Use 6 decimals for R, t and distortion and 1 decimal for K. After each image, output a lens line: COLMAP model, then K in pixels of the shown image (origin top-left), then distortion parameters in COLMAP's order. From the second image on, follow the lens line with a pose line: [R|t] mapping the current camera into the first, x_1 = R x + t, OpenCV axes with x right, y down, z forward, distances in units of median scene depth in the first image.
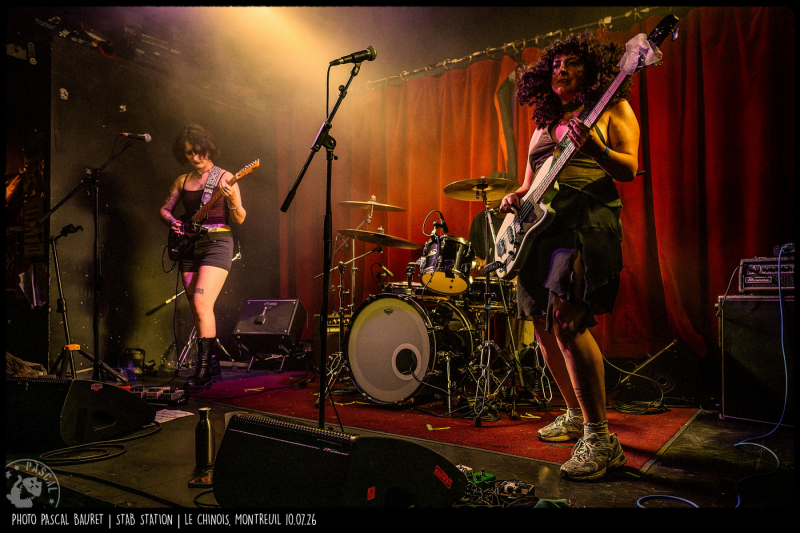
lens RADIAL K [[579.3, 0, 435.8], [0, 579.3, 282.5], [0, 0, 1]] dist [-0.009296, 0.006826]
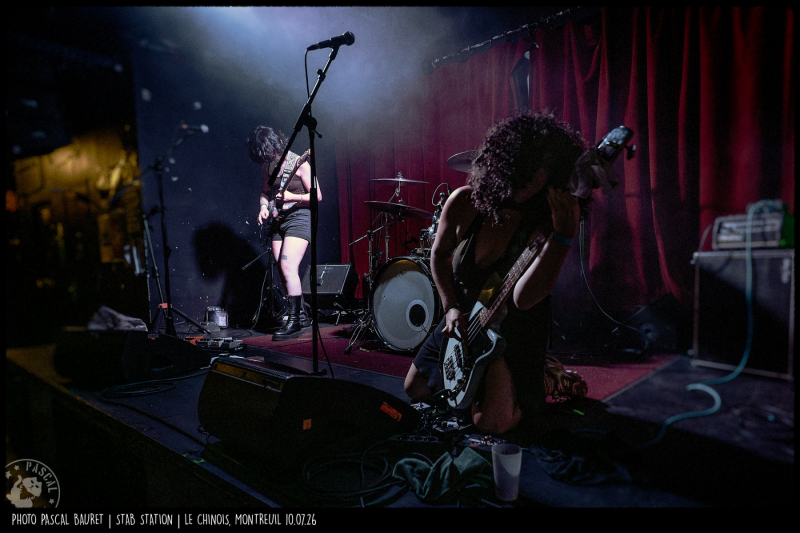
lens RADIAL K [[492.1, 0, 438.0], [0, 492.1, 297.8], [0, 0, 1]] dist [0.005093, -0.002635]
pose [[0.994011, -0.008644, -0.108938, 0.098317], [0.019177, 0.995195, 0.096019, 0.007094], [0.107584, -0.097533, 0.989400, 0.025154]]
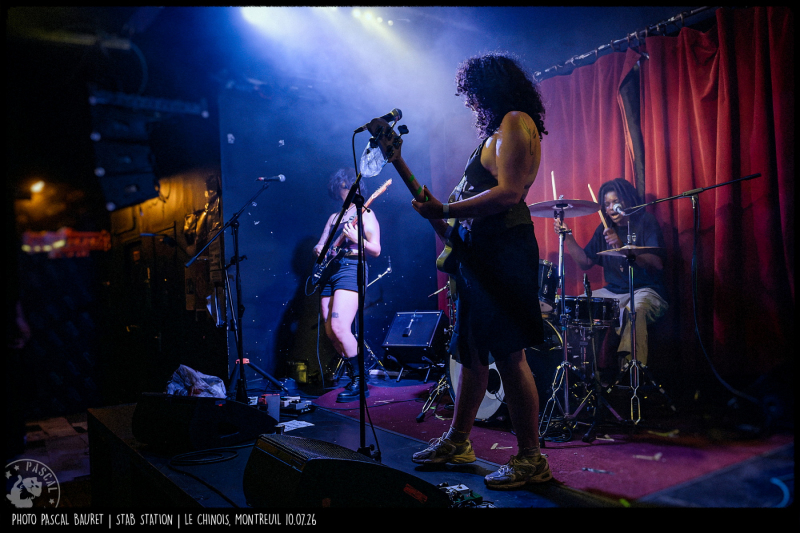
lens RADIAL K [[625.7, 0, 449.9], [0, 625.7, 295.0], [0, 0, 1]] dist [-0.032118, 0.041712]
pose [[0.951240, -0.031813, -0.306807, 0.220102], [0.040508, 0.998937, 0.022012, -0.043923], [0.305781, -0.033366, 0.951517, -0.081097]]
